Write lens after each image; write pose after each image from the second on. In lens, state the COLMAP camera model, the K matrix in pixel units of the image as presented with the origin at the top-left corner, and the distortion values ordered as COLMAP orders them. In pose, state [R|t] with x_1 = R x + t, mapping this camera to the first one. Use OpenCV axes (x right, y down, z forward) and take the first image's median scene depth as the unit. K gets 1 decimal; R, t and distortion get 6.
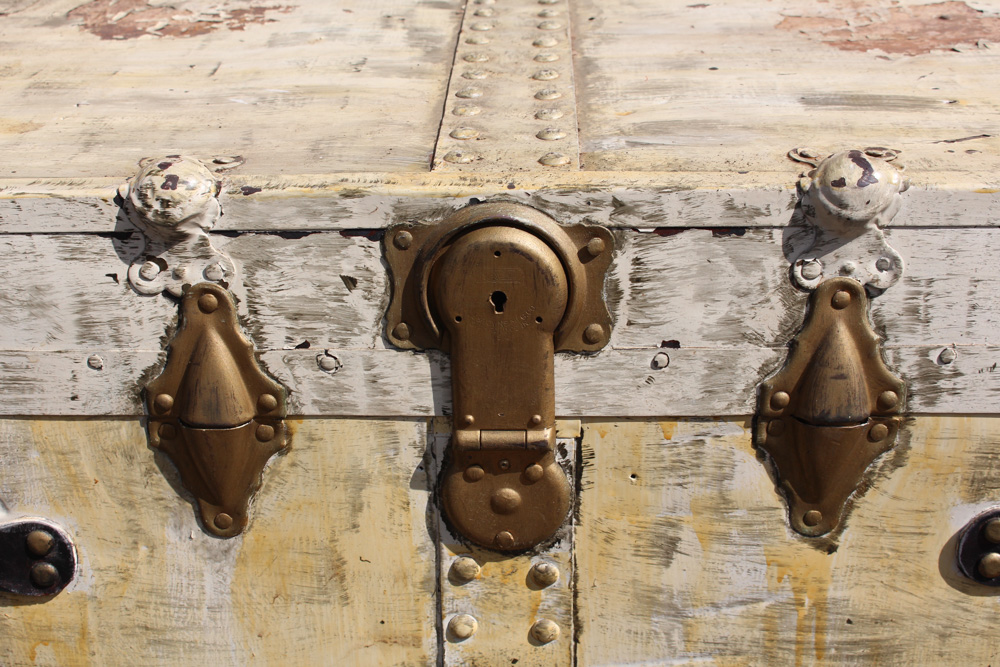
lens RADIAL K [[1421.1, 0, 491.8], [0, 1421.1, 325.3], [0, 0, 1]] dist [-0.061971, 0.000000]
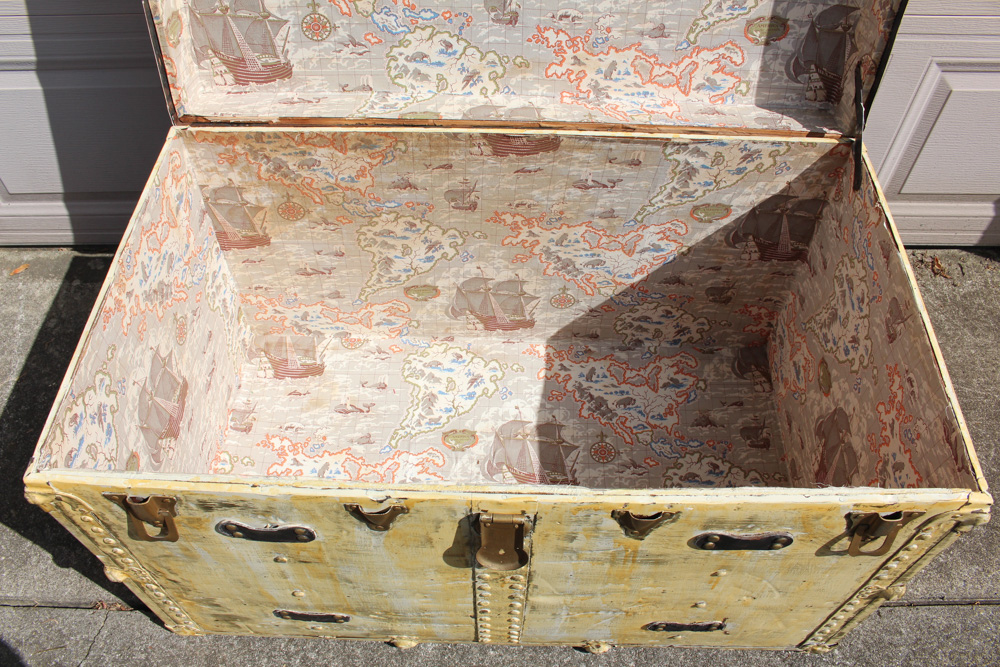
lens RADIAL K [[823.5, 0, 491.0], [0, 823.5, 328.6], [0, 0, 1]] dist [-0.132295, 0.060405]
pose [[0.999844, 0.008453, 0.015490, -0.033106], [-0.014629, 0.887947, 0.459713, -0.786151], [-0.009869, -0.459868, 0.887933, -0.028461]]
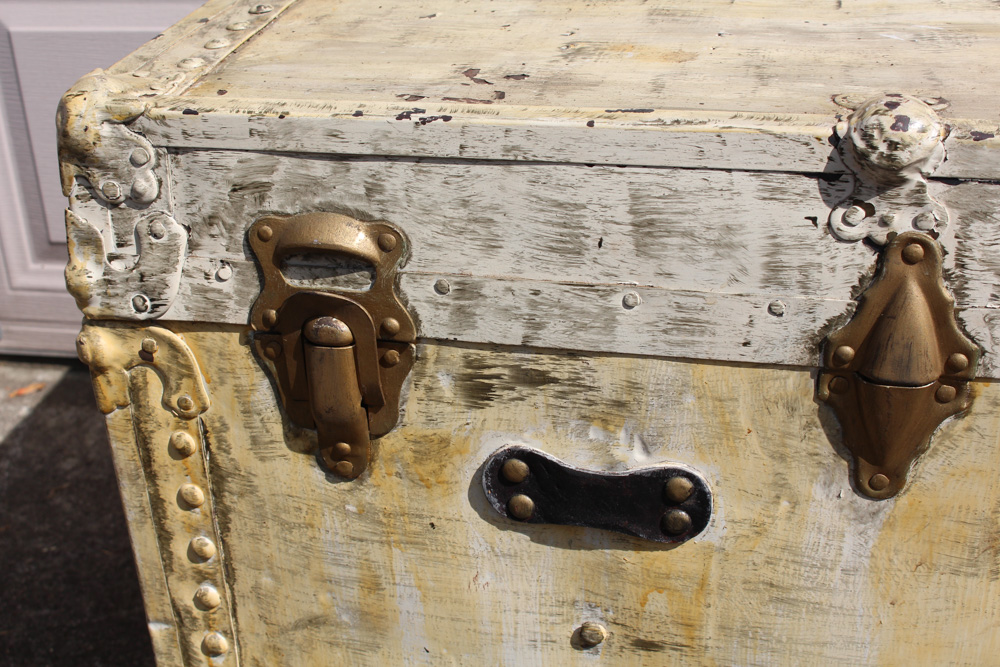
lens RADIAL K [[1421.1, 0, 486.4], [0, 1421.1, 327.5], [0, 0, 1]] dist [-0.061971, 0.000000]
pose [[0.982354, 0.066845, -0.174678, -0.299964], [-0.058823, 0.996979, 0.050714, 0.002200], [0.177540, -0.039544, 0.983319, 0.025938]]
